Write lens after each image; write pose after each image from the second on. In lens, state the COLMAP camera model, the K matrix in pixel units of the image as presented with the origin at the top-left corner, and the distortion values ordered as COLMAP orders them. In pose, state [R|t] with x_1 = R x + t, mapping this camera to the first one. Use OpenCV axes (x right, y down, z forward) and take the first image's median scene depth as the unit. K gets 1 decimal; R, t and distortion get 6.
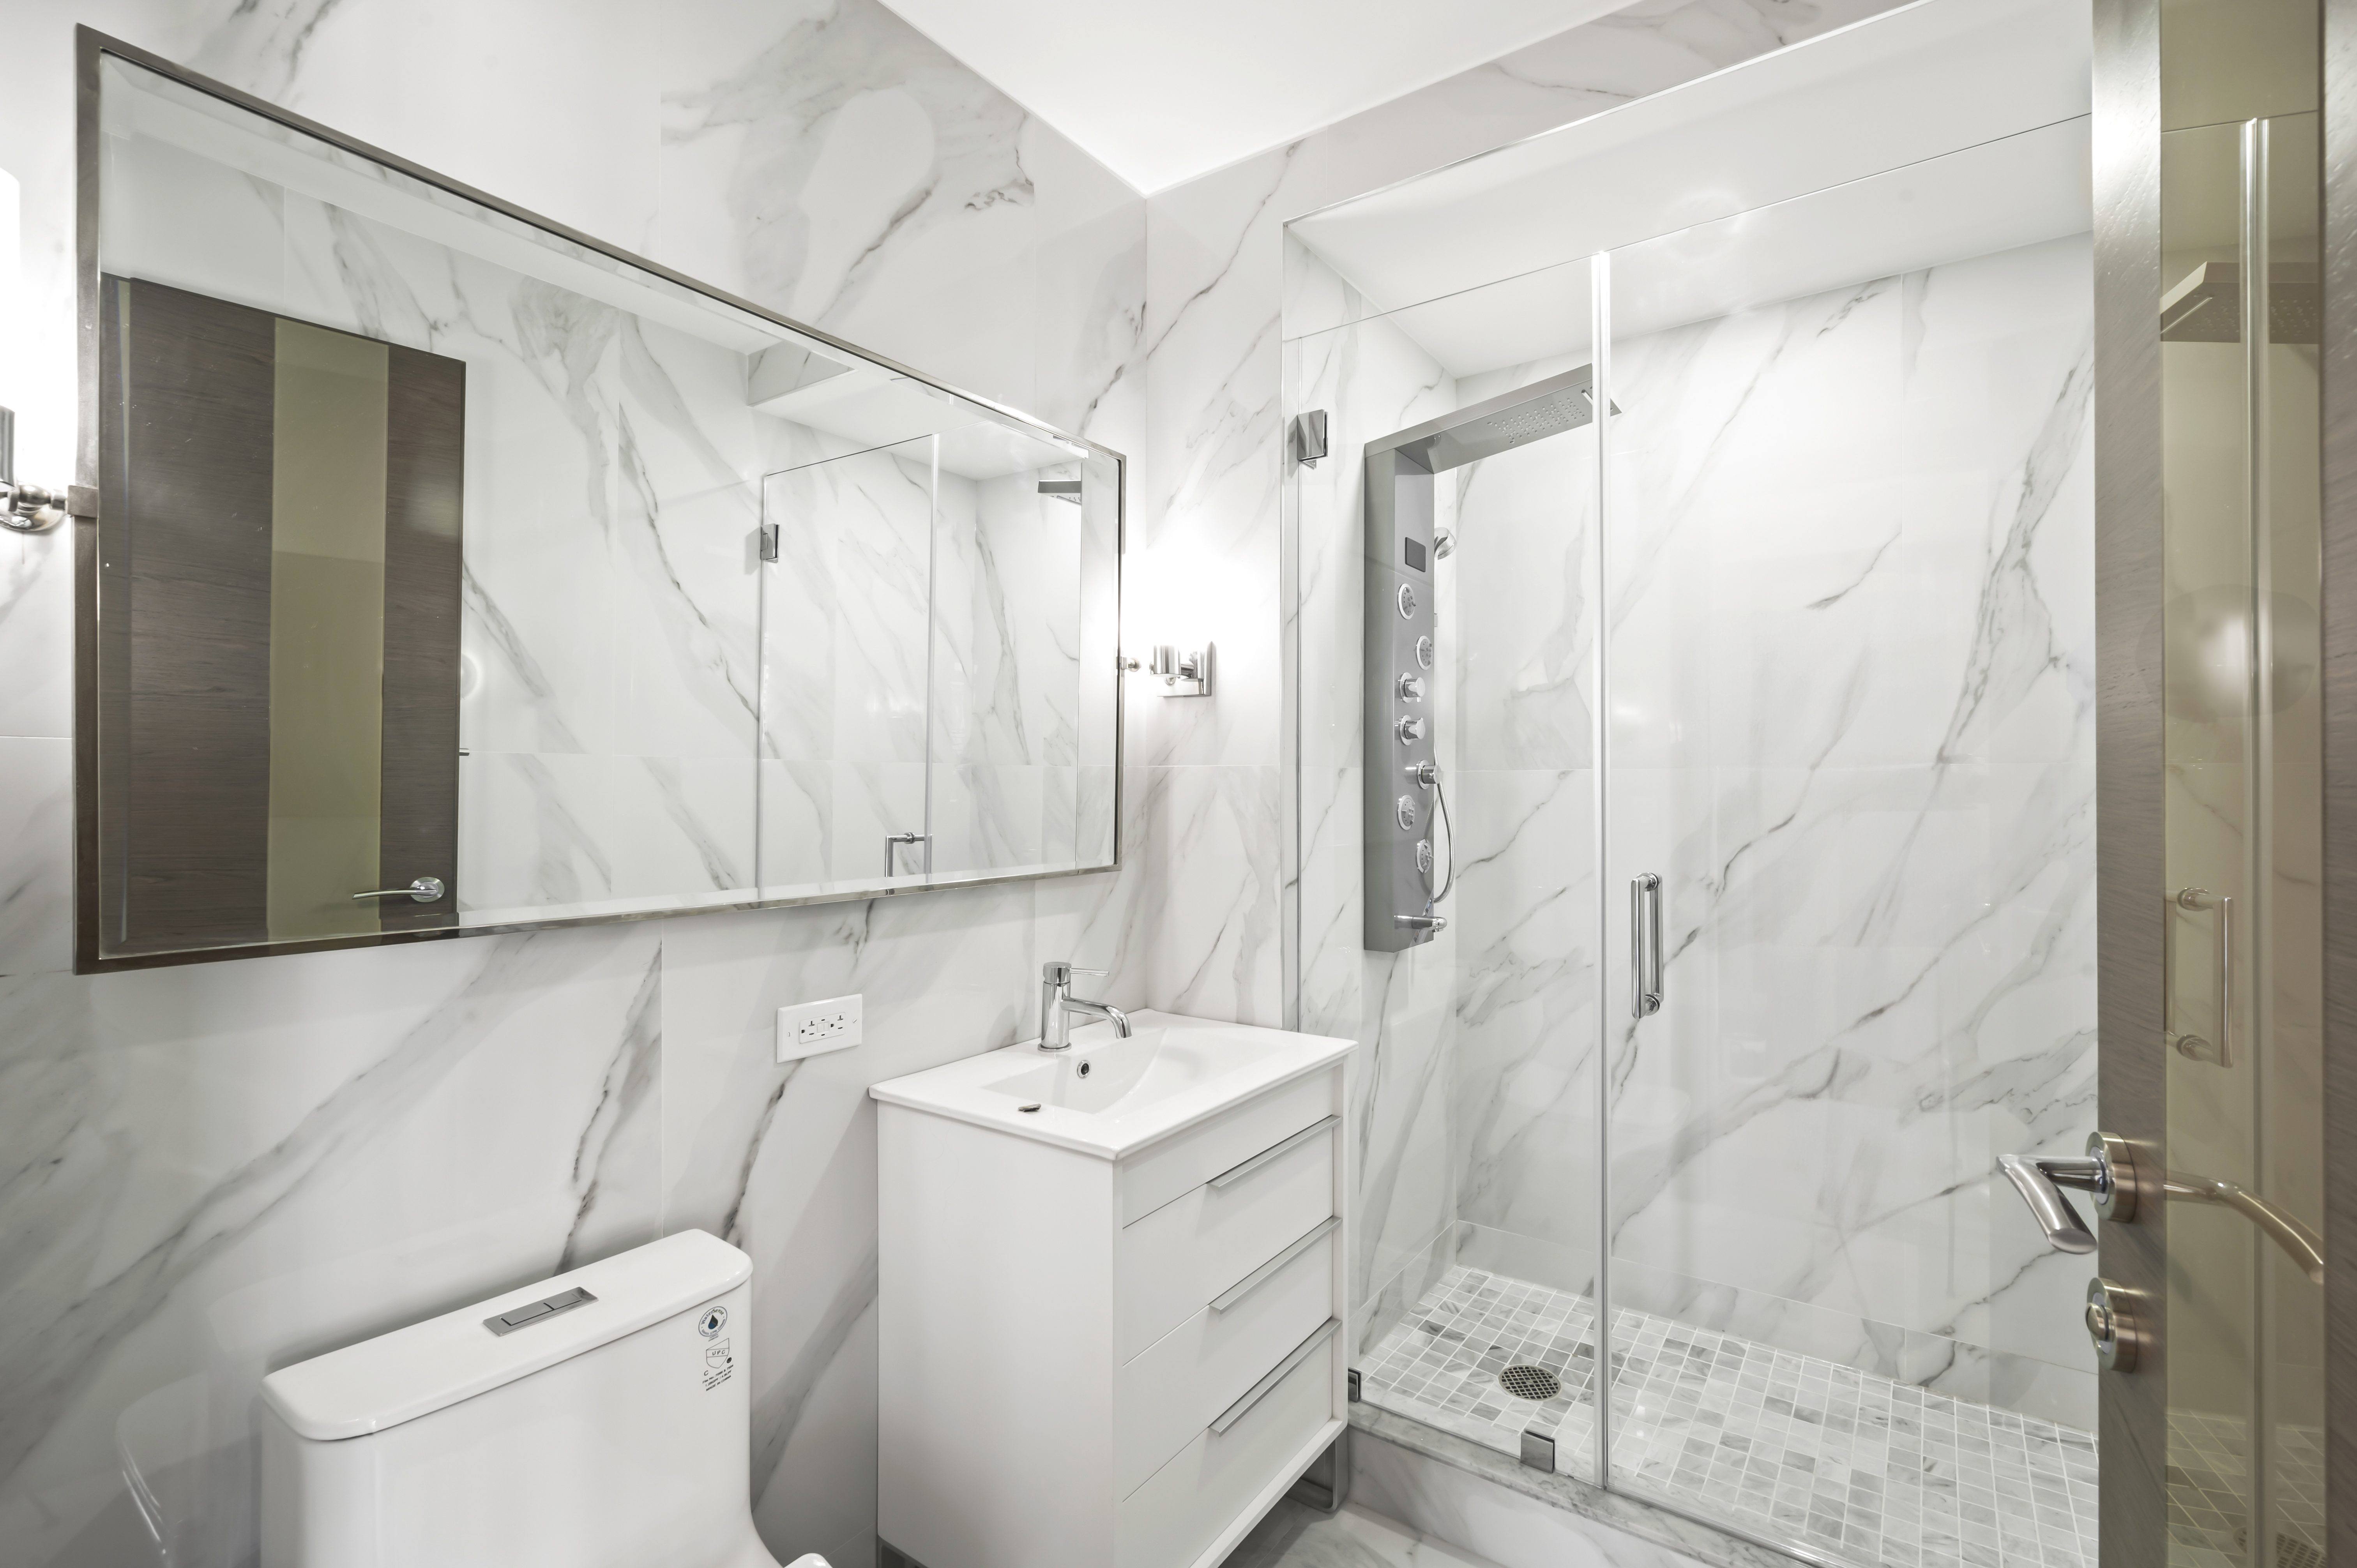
lens RADIAL K [[1069.9, 0, 1191.3], [0, 1069.9, 781.2], [0, 0, 1]] dist [-0.000084, -0.000190]
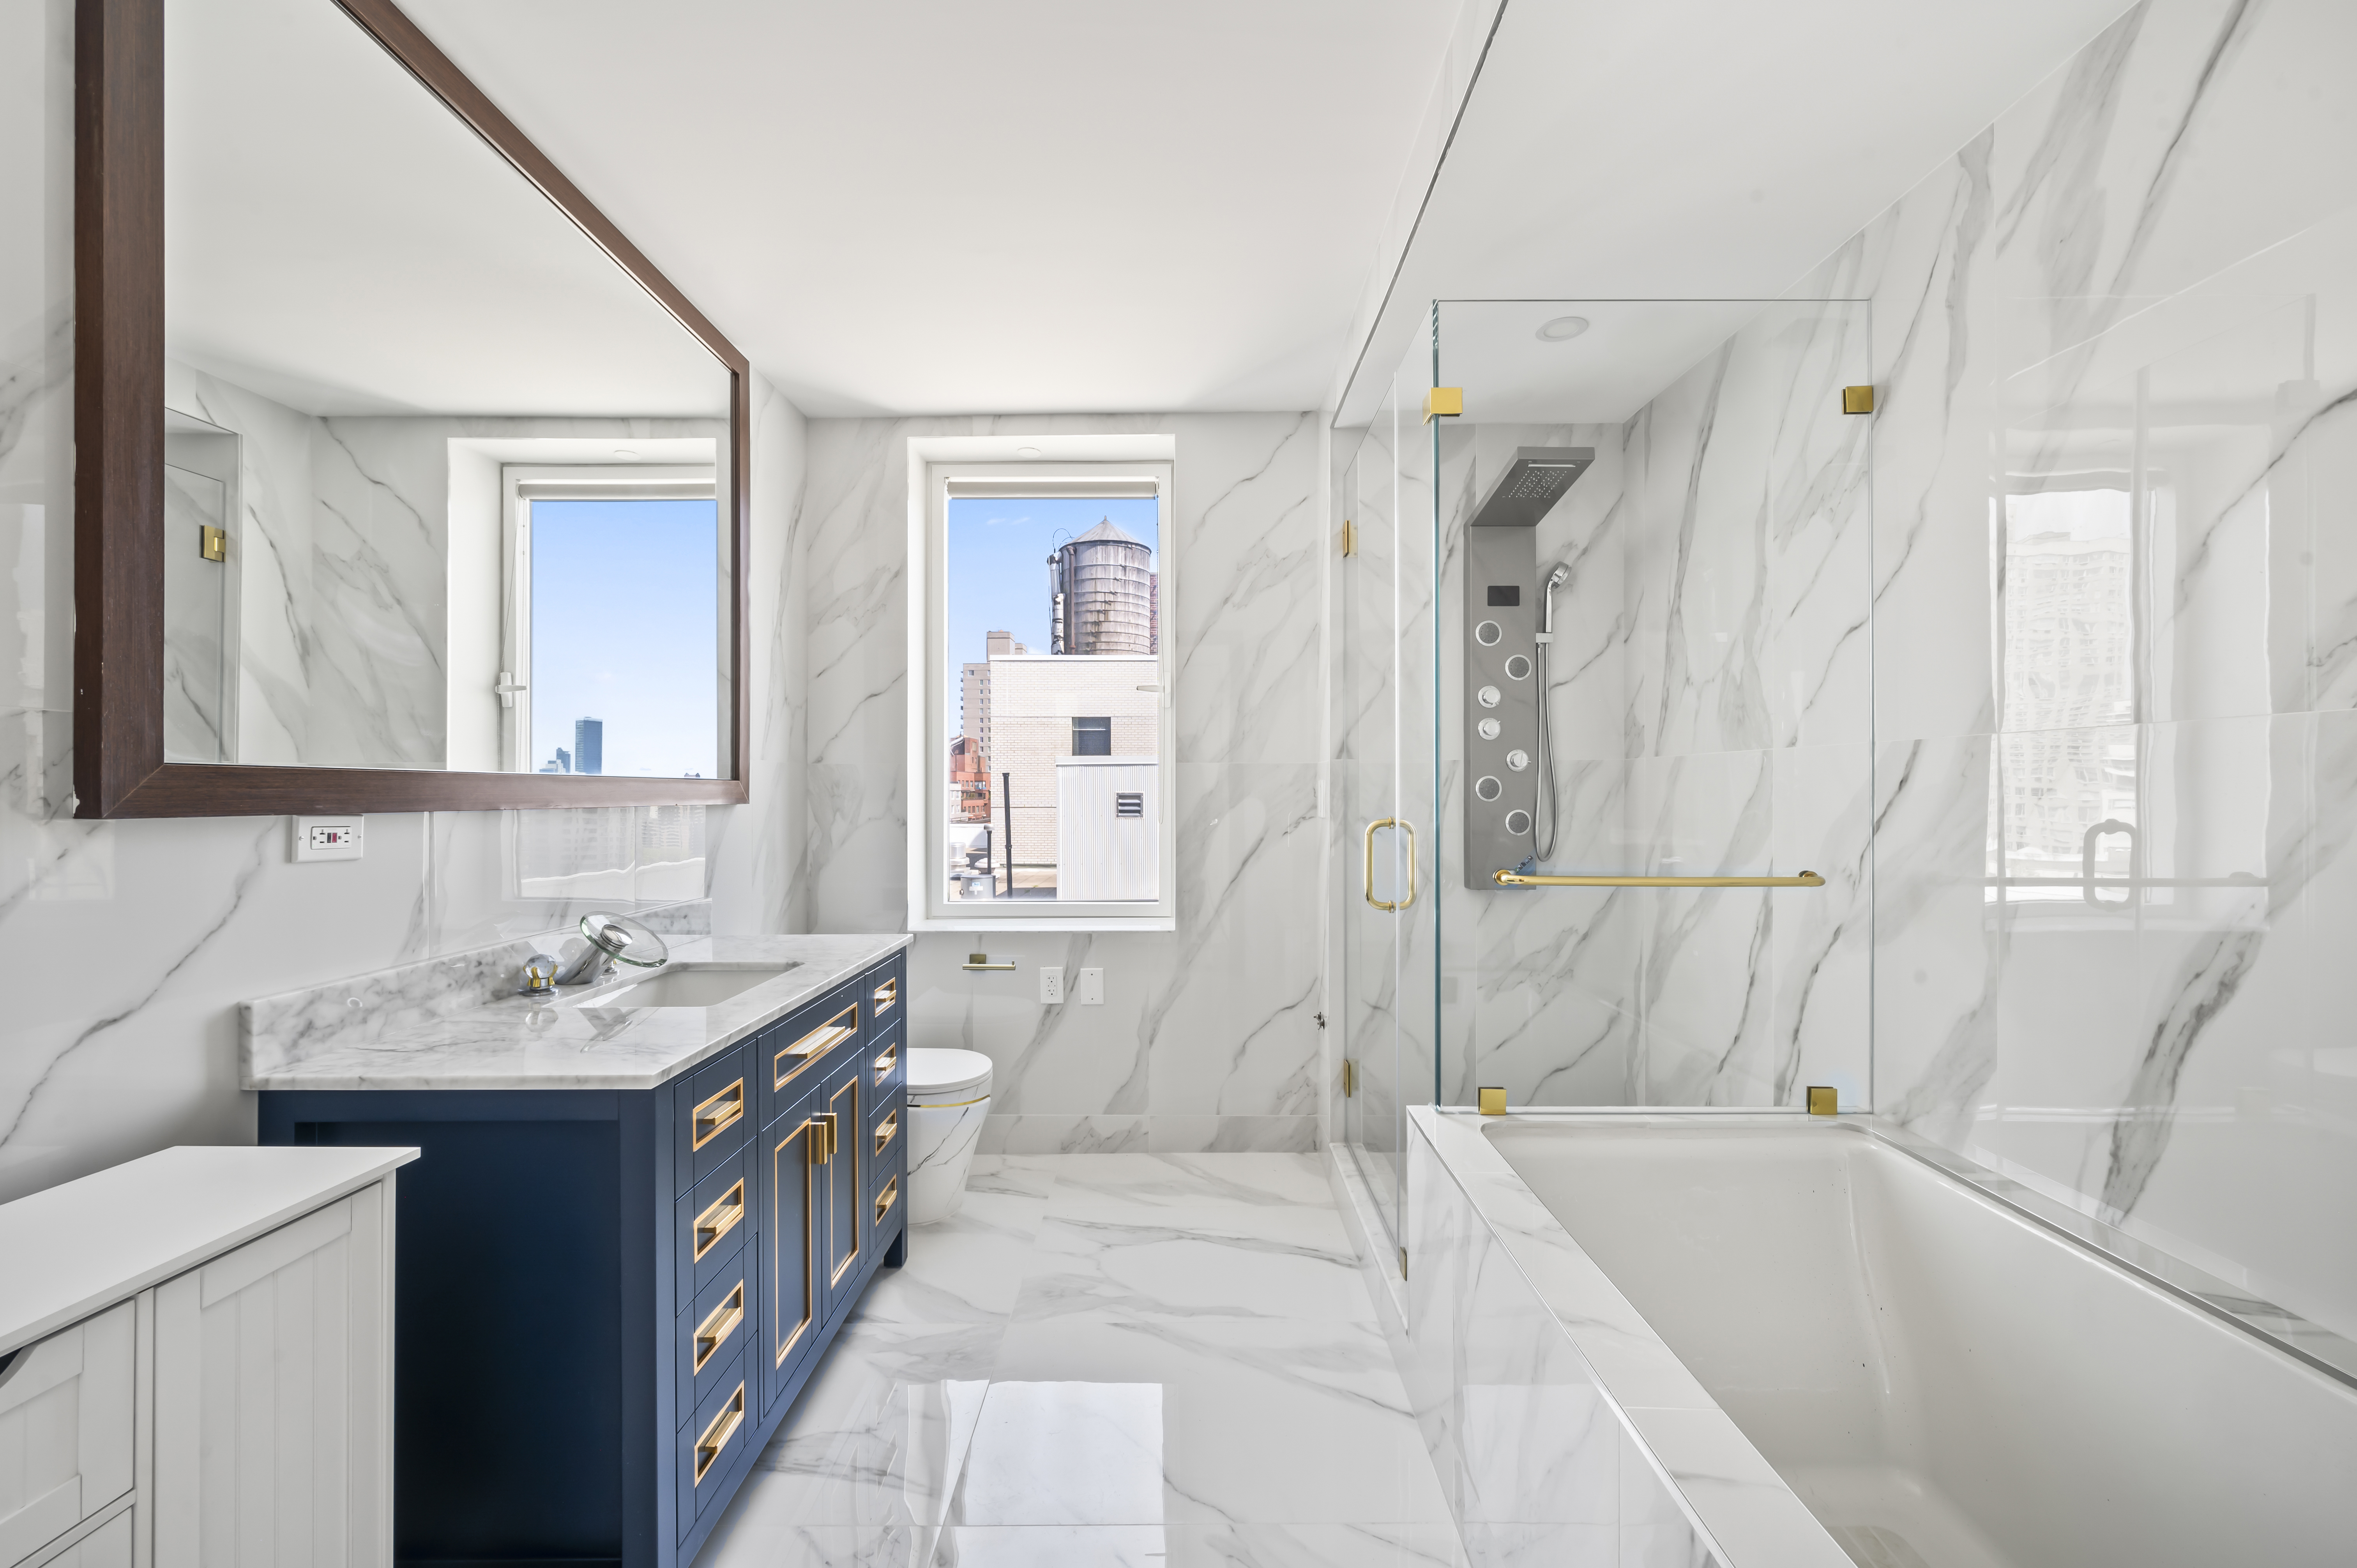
lens RADIAL K [[1069.9, 0, 1191.3], [0, 1069.9, 781.2], [0, 0, 1]] dist [-0.000084, -0.000190]
pose [[-0.816781, -0.000513, -0.576947, 1.208646], [0.008325, 0.999885, -0.012675, 0.040238], [0.576887, -0.015155, -0.816683, 1.739046]]
